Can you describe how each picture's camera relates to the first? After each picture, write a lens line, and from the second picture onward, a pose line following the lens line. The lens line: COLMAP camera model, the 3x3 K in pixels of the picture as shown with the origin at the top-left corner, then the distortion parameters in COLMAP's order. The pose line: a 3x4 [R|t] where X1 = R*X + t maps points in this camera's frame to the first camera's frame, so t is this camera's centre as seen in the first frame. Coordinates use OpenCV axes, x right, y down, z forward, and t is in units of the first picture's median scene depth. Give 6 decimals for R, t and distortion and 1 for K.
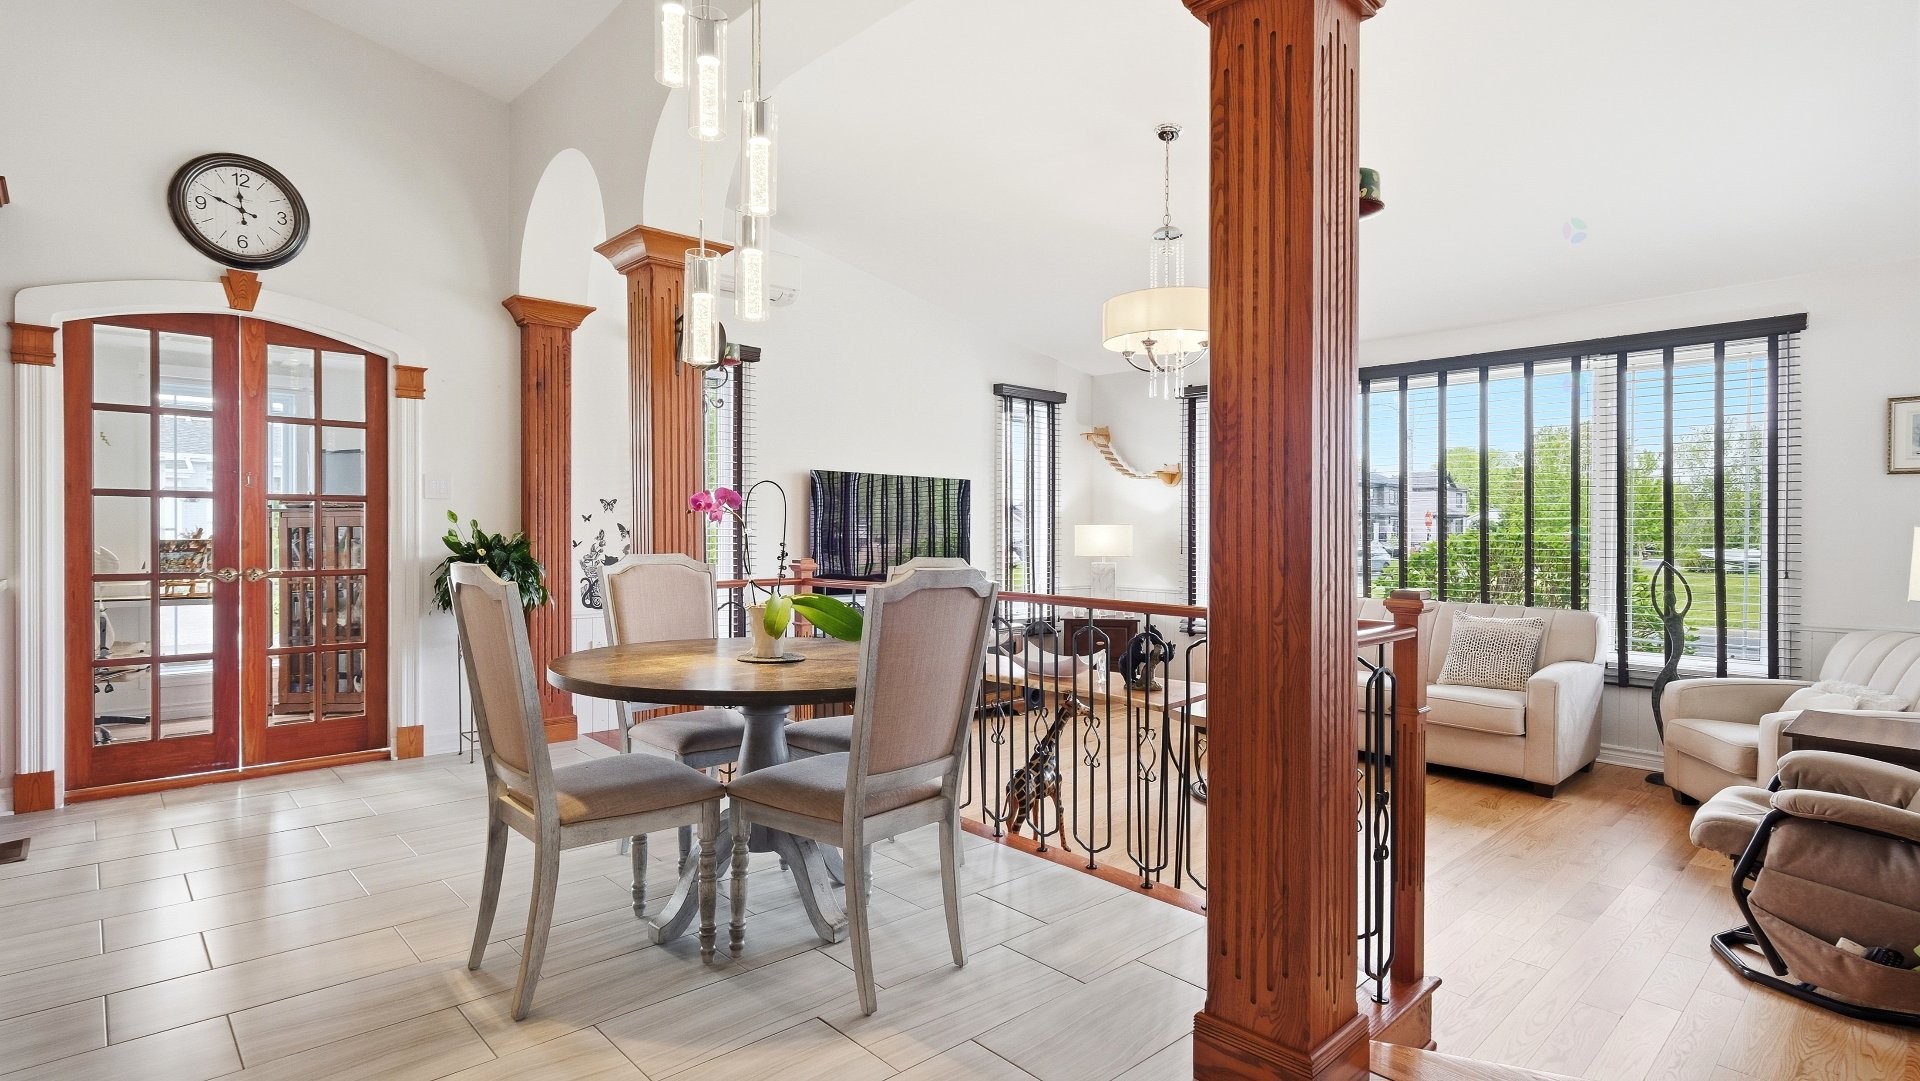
lens RADIAL K [[948.9, 0, 952.5], [0, 948.9, 547.3], [0, 0, 1]] dist [-0.001518, -0.000705]
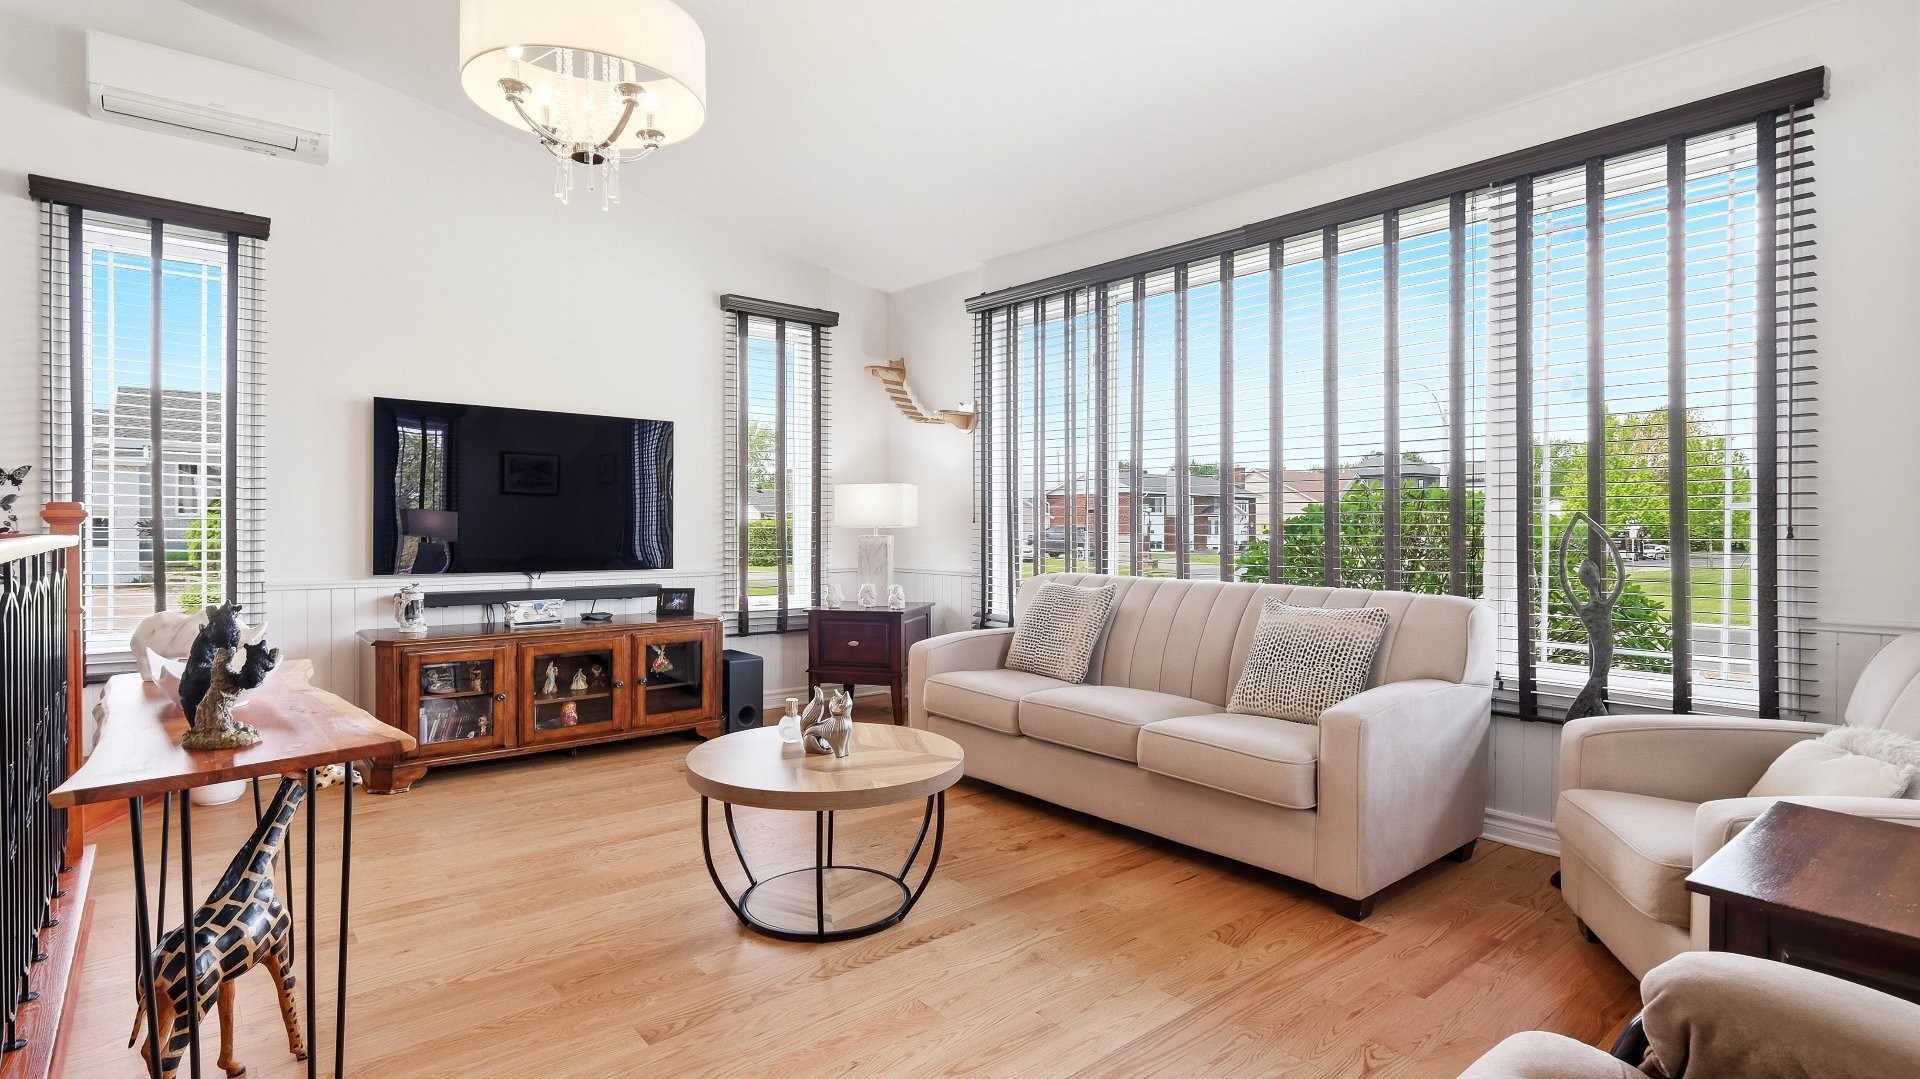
lens RADIAL K [[941.6, 0, 960.0], [0, 941.6, 539.5], [0, 0, 1]] dist [0.002469, 0.000524]
pose [[0.998438, -0.002114, -0.055833, 0.386566], [0.001966, 0.999994, -0.002690, 0.031575], [0.055838, 0.002576, 0.998437, 0.379034]]
